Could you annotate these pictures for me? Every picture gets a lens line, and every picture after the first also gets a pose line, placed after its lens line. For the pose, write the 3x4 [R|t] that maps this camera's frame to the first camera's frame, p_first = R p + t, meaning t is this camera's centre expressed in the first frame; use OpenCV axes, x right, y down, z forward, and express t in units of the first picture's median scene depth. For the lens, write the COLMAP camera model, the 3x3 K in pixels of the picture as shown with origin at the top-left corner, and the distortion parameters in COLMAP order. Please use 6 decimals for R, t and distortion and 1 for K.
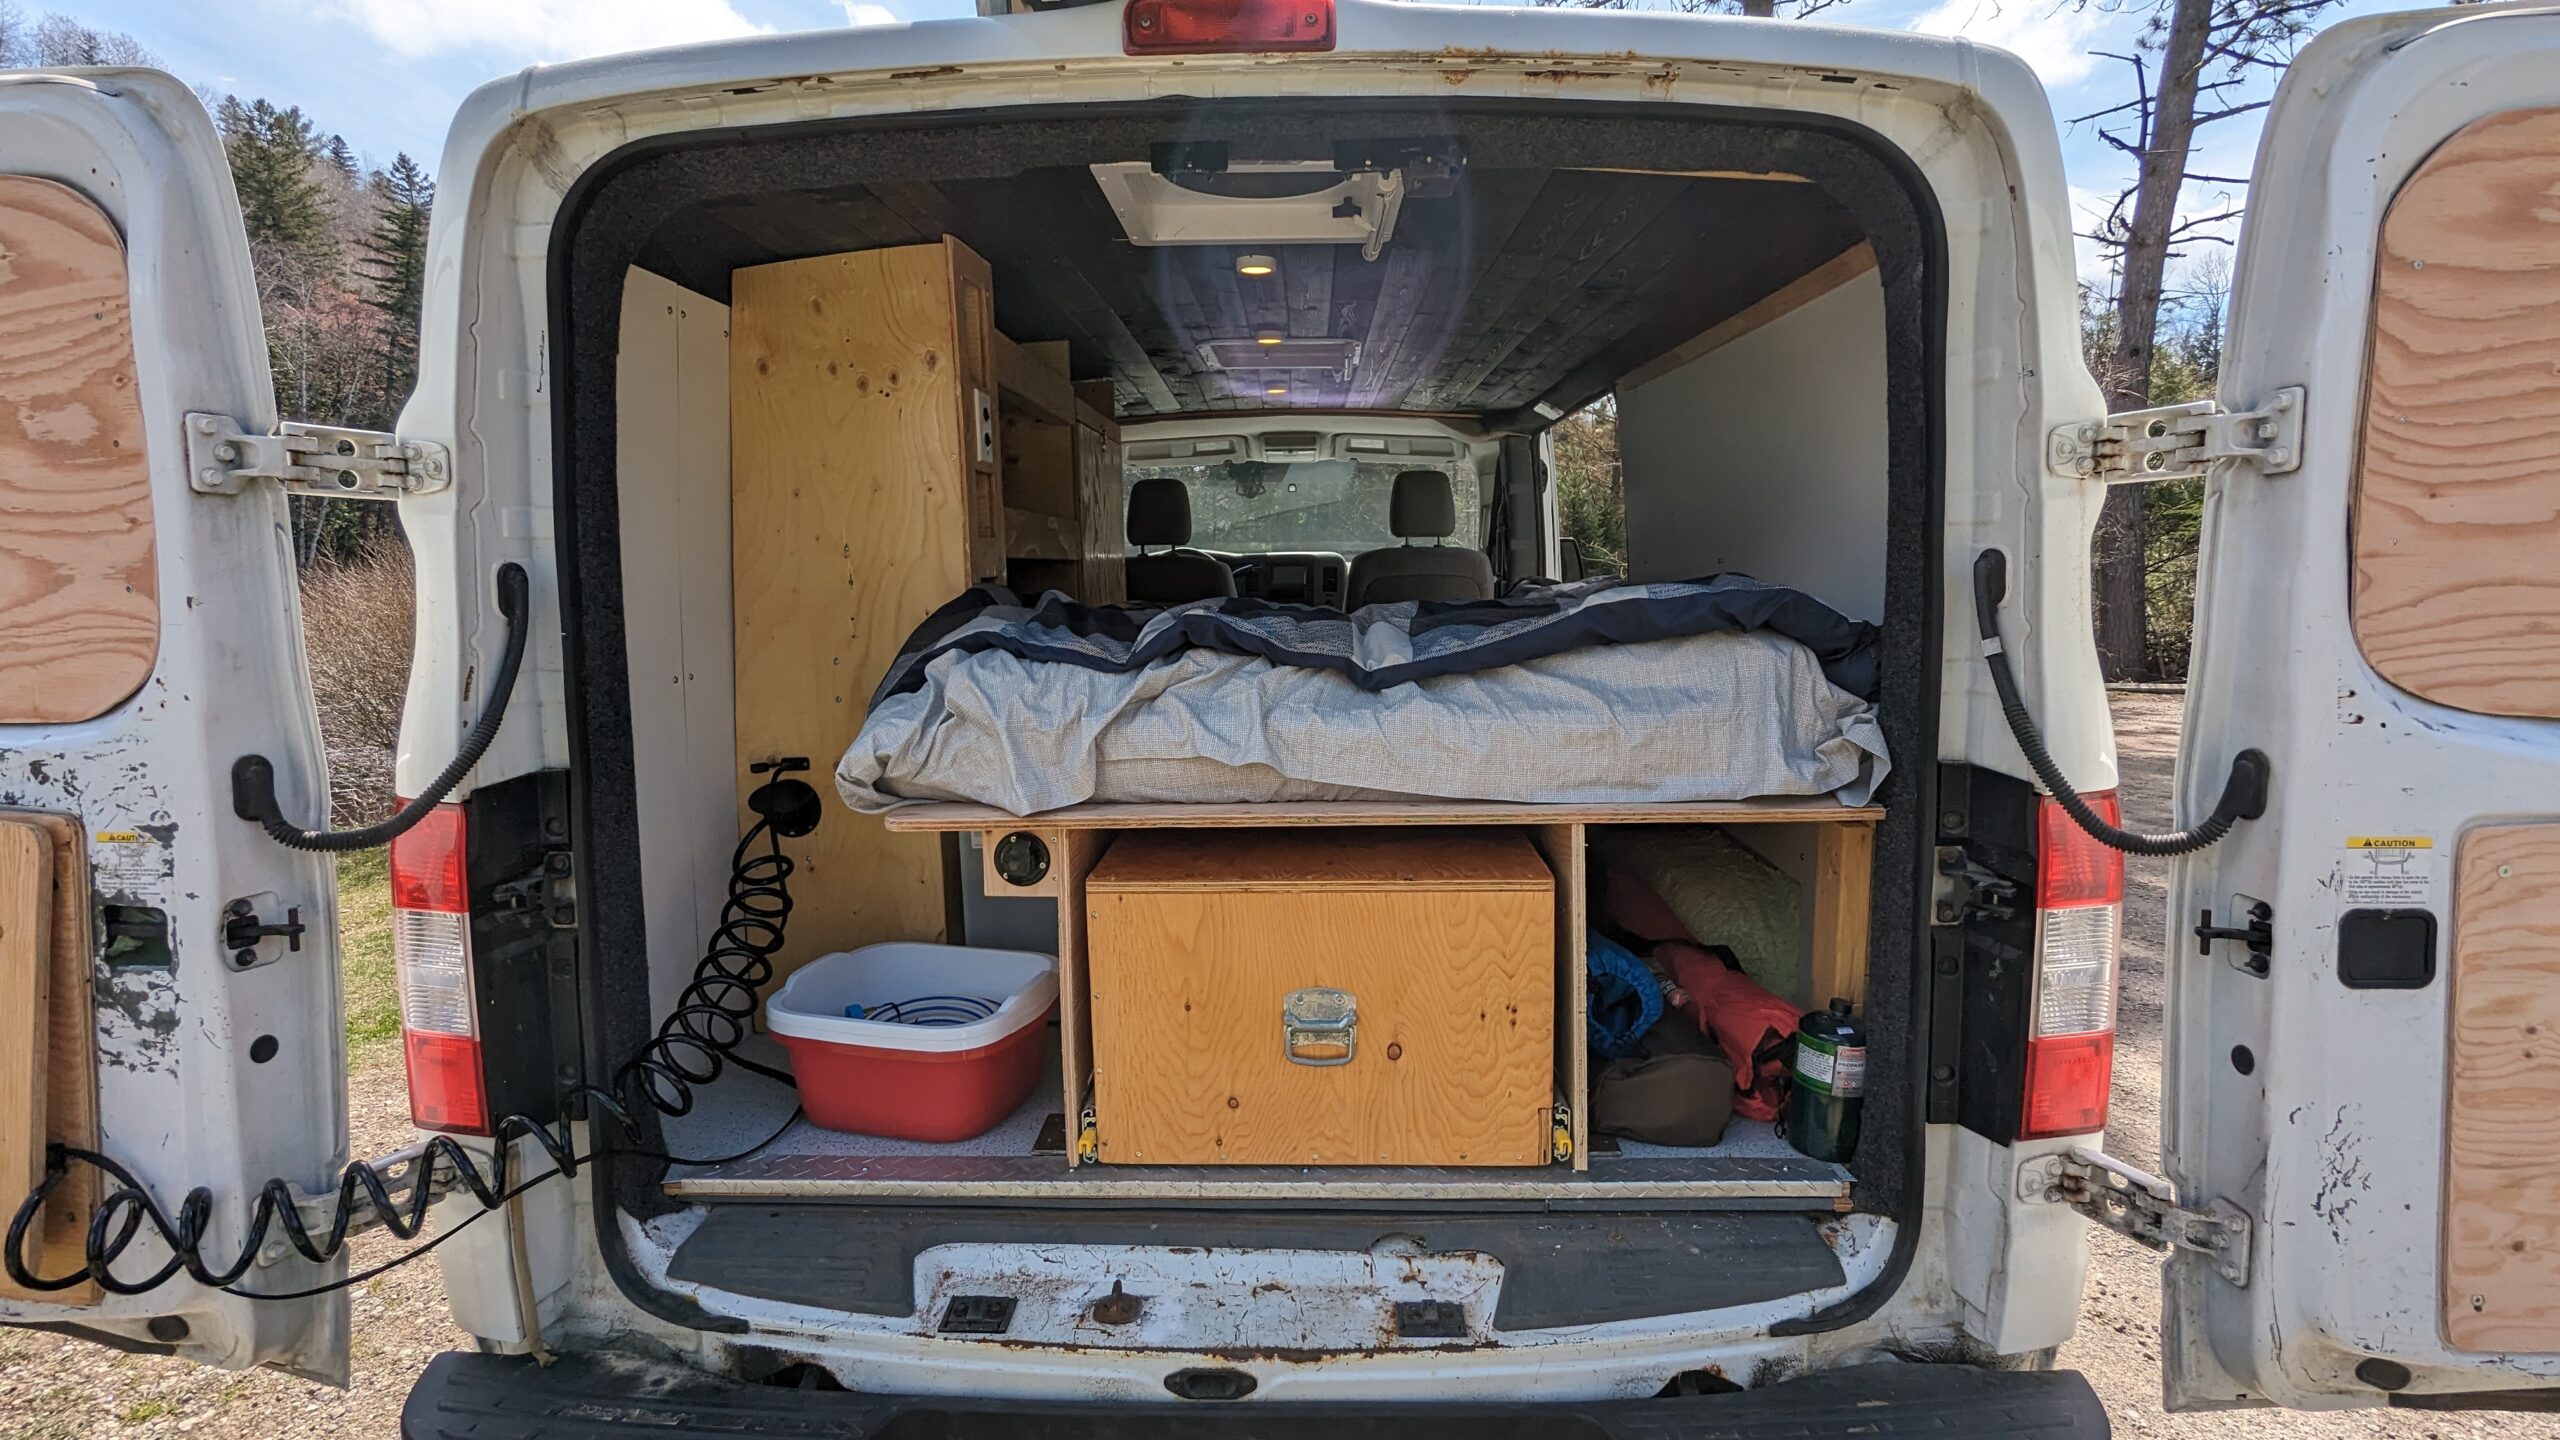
lens RADIAL K [[1177.5, 0, 1274.0], [0, 1177.5, 725.2], [0, 0, 1]] dist [0.003150, 0.000412]
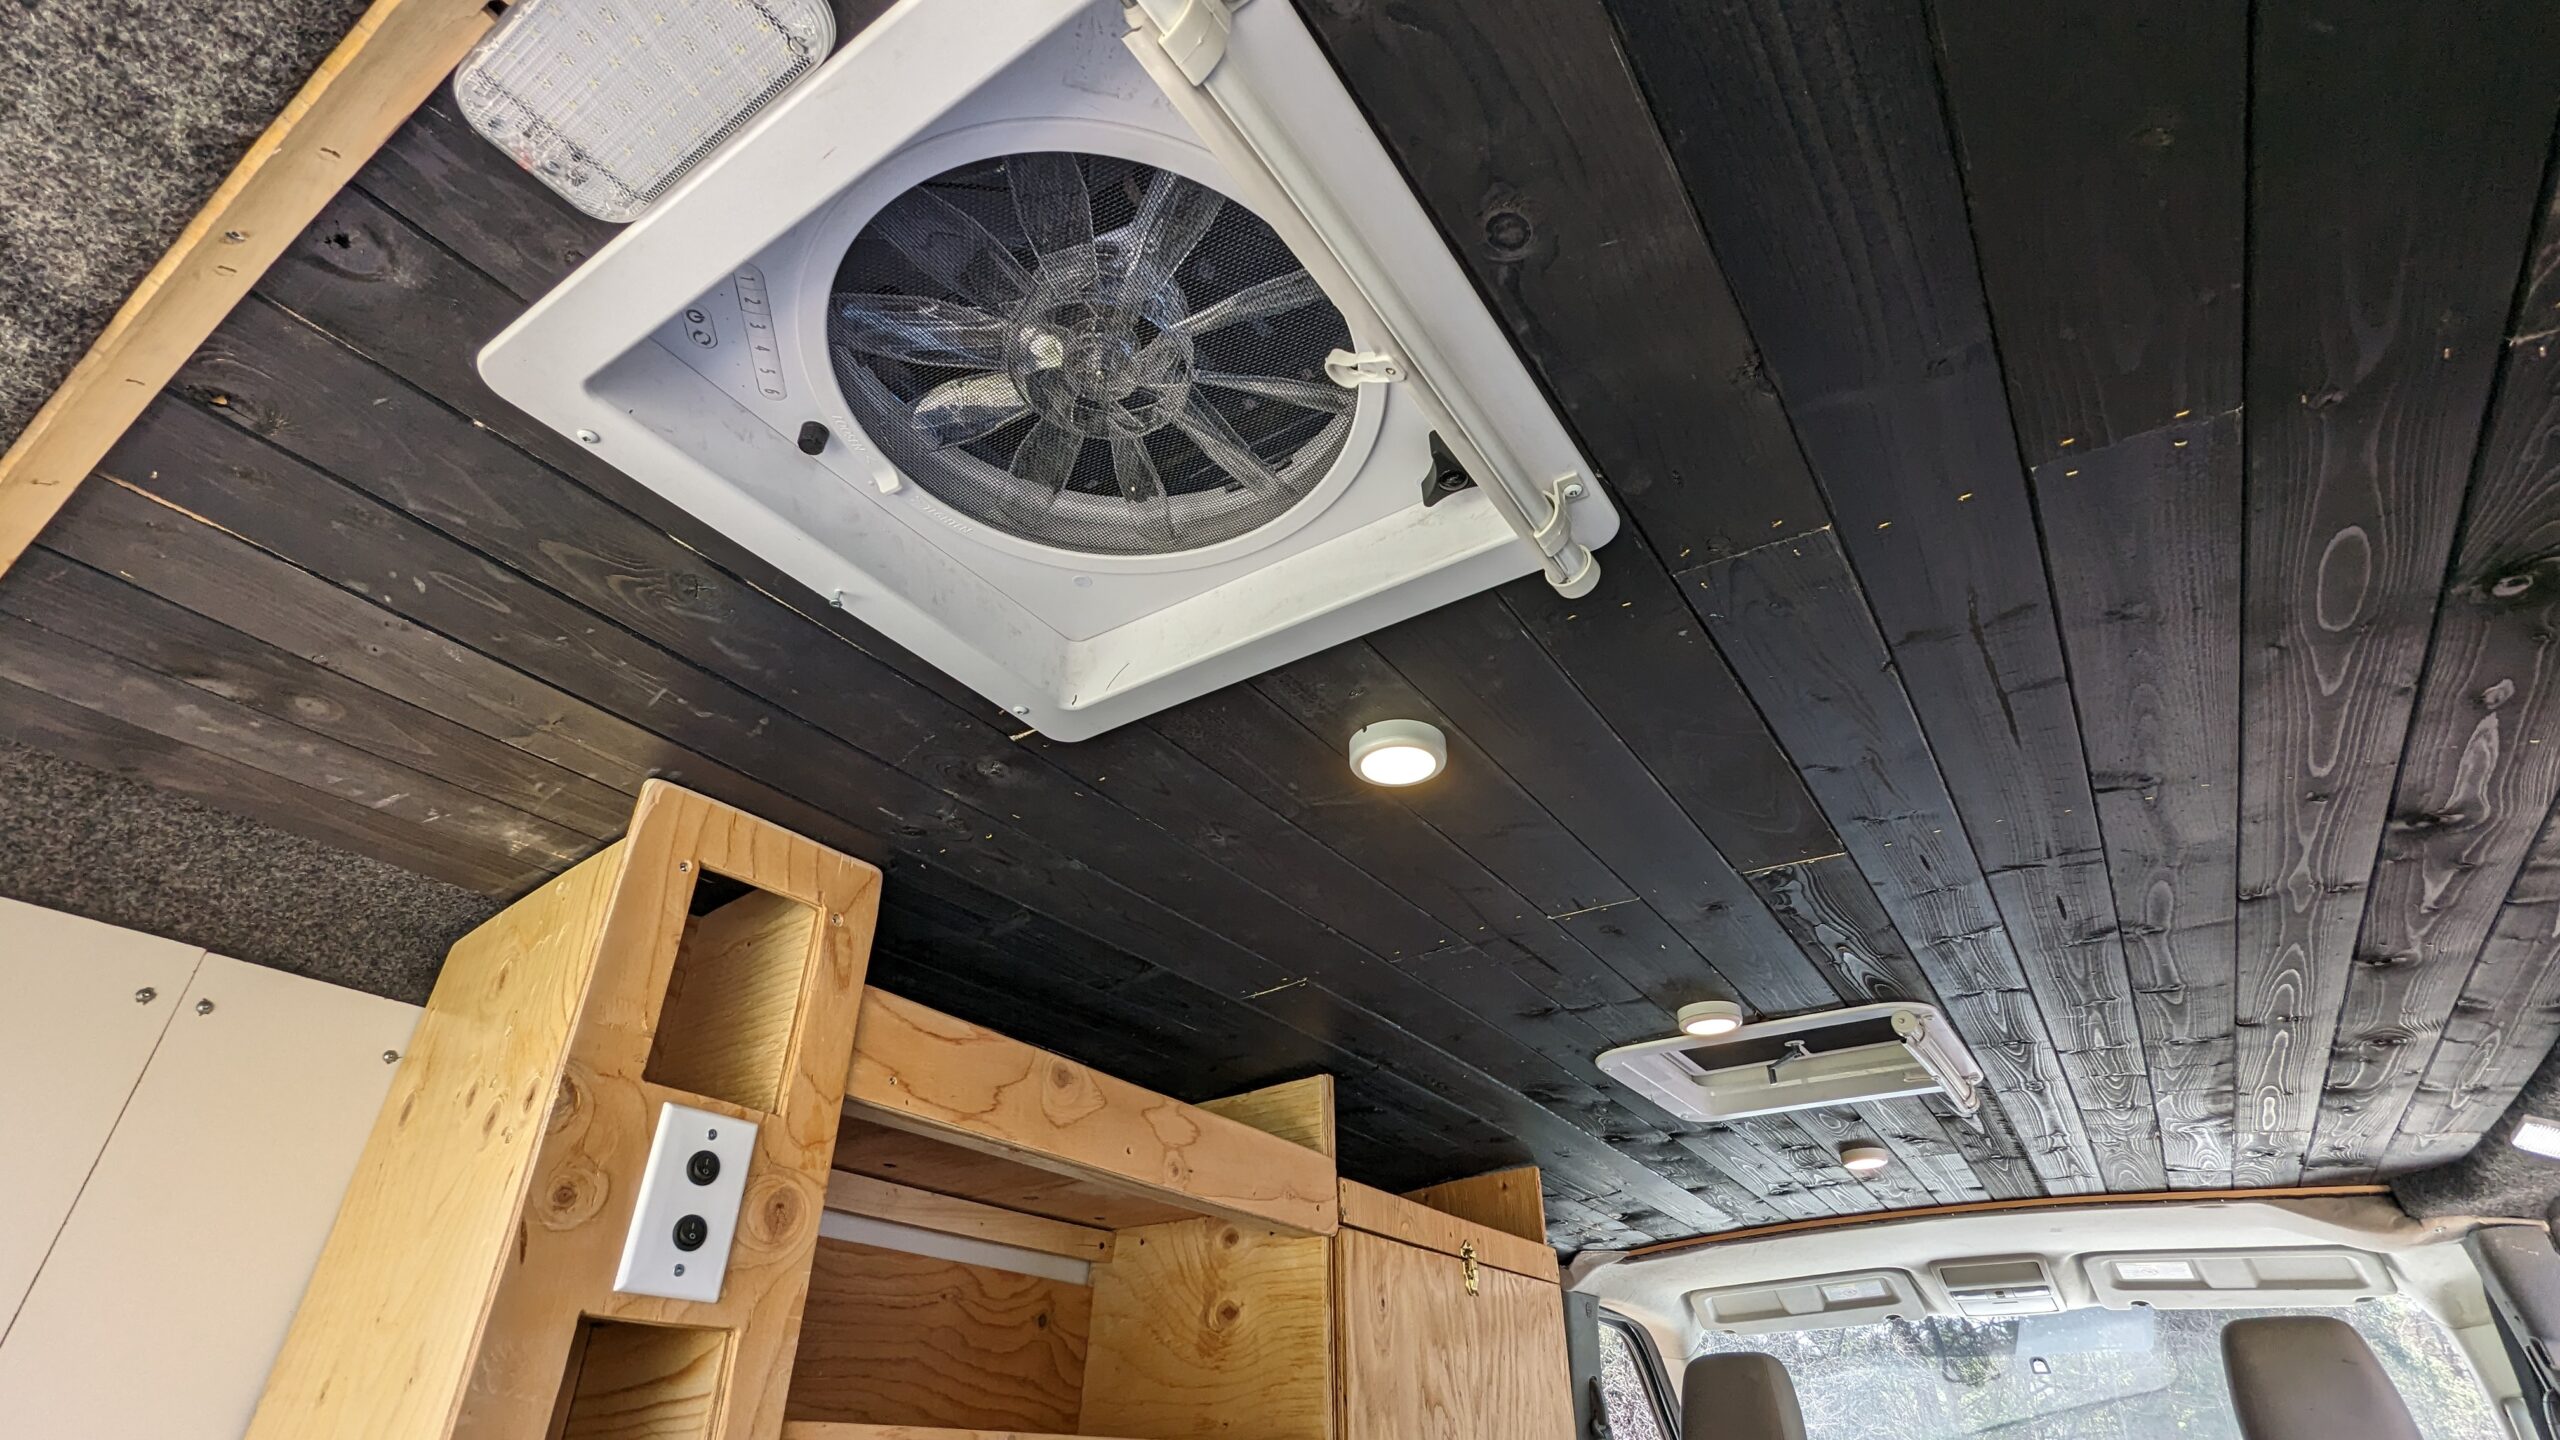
lens RADIAL K [[1177.5, 0, 1274.0], [0, 1177.5, 715.6], [0, 0, 1]] dist [0.003150, 0.000412]
pose [[0.841093, -0.281741, -0.461719, 0.104715], [-0.088488, 0.770453, -0.631326, -0.095985], [0.533603, 0.571861, 0.623092, 0.505224]]
